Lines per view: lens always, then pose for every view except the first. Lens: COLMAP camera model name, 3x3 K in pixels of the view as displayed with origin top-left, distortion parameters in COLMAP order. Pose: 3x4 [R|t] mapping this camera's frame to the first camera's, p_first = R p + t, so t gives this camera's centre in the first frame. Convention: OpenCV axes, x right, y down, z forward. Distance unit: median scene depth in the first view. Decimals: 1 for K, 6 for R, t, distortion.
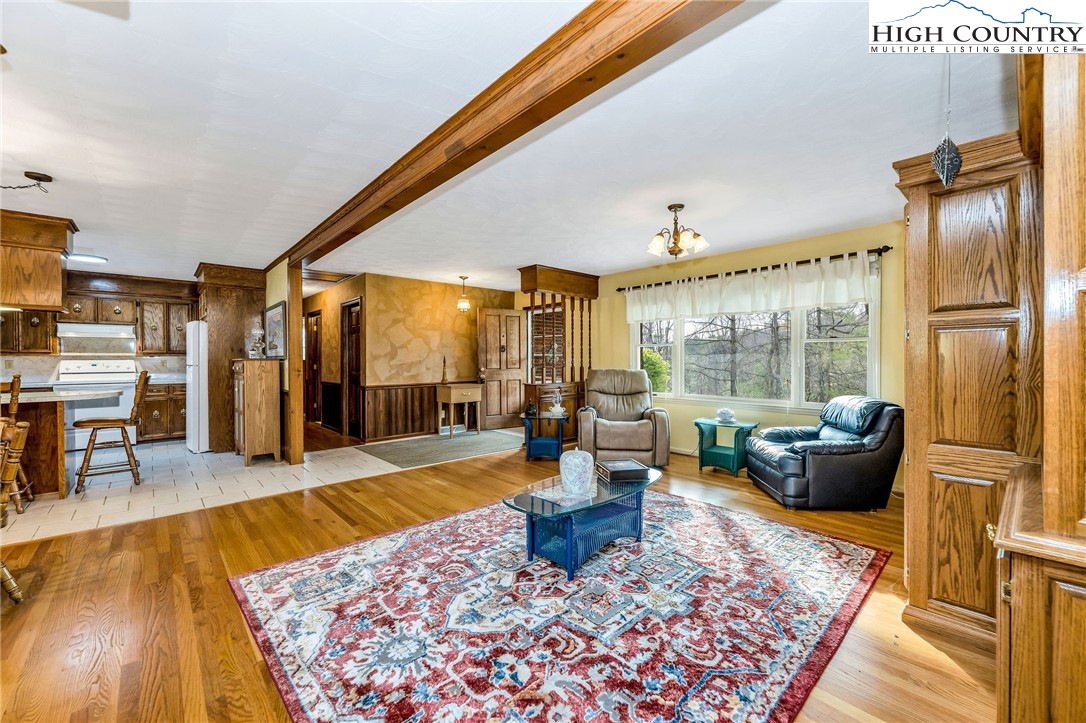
lens RADIAL K [[430.7, 0, 540.9], [0, 430.7, 361.1], [0, 0, 1]] dist [-0.002504, 0.000011]
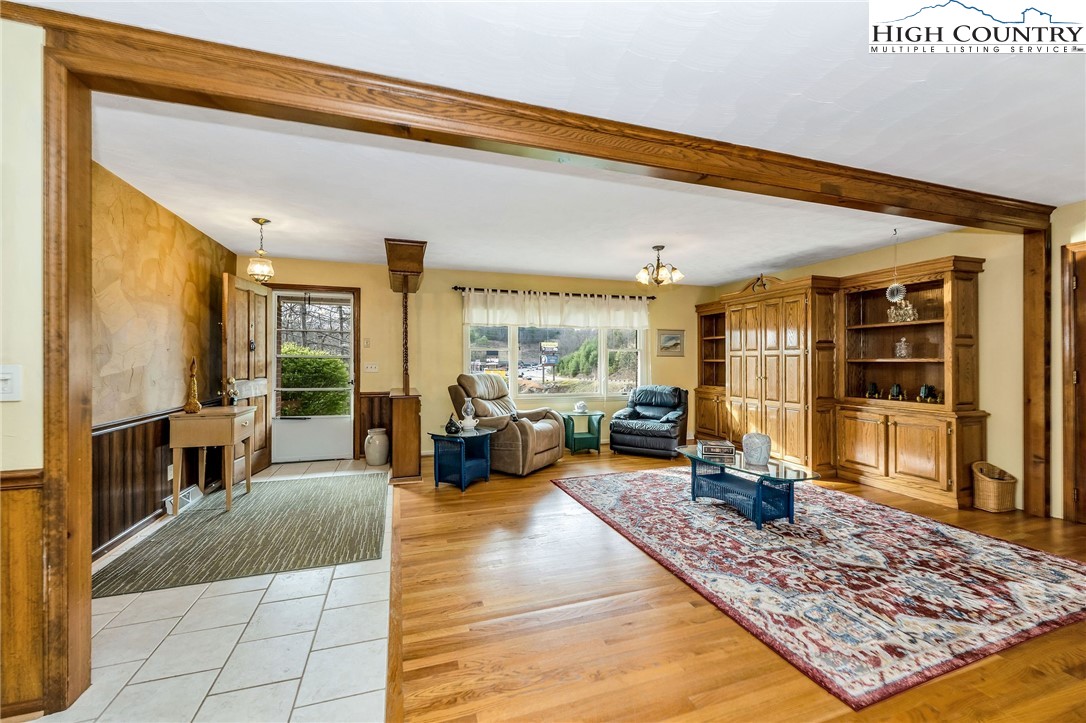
lens RADIAL K [[430.7, 0, 540.9], [0, 430.7, 361.1], [0, 0, 1]] dist [-0.002504, 0.000011]
pose [[0.401604, 0.002238, 0.915811, -0.908532], [0.004476, 0.999980, -0.004407, -0.005708], [-0.915802, 0.005869, 0.401586, 0.706981]]
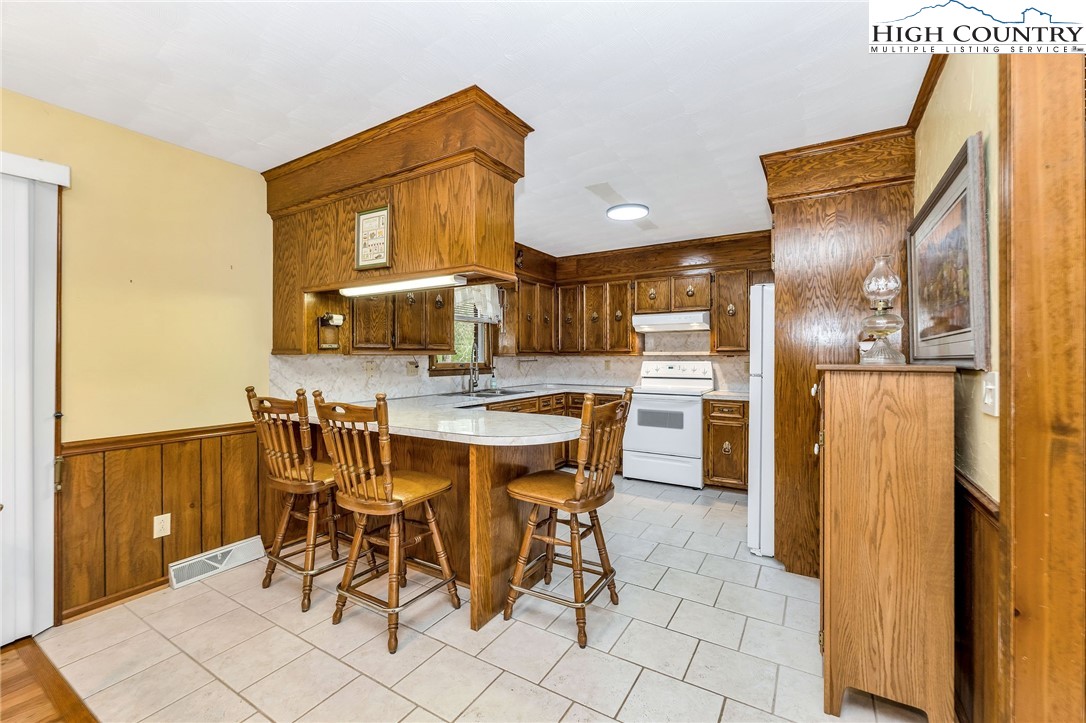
lens RADIAL K [[450.7, 0, 537.7], [0, 450.7, 359.8], [0, 0, 1]] dist [-0.000762, 0.000001]
pose [[0.272645, 0.007747, -0.962084, -0.533523], [-0.006610, 0.999959, 0.006178, -0.012436], [0.962092, 0.004675, 0.272685, 0.878346]]
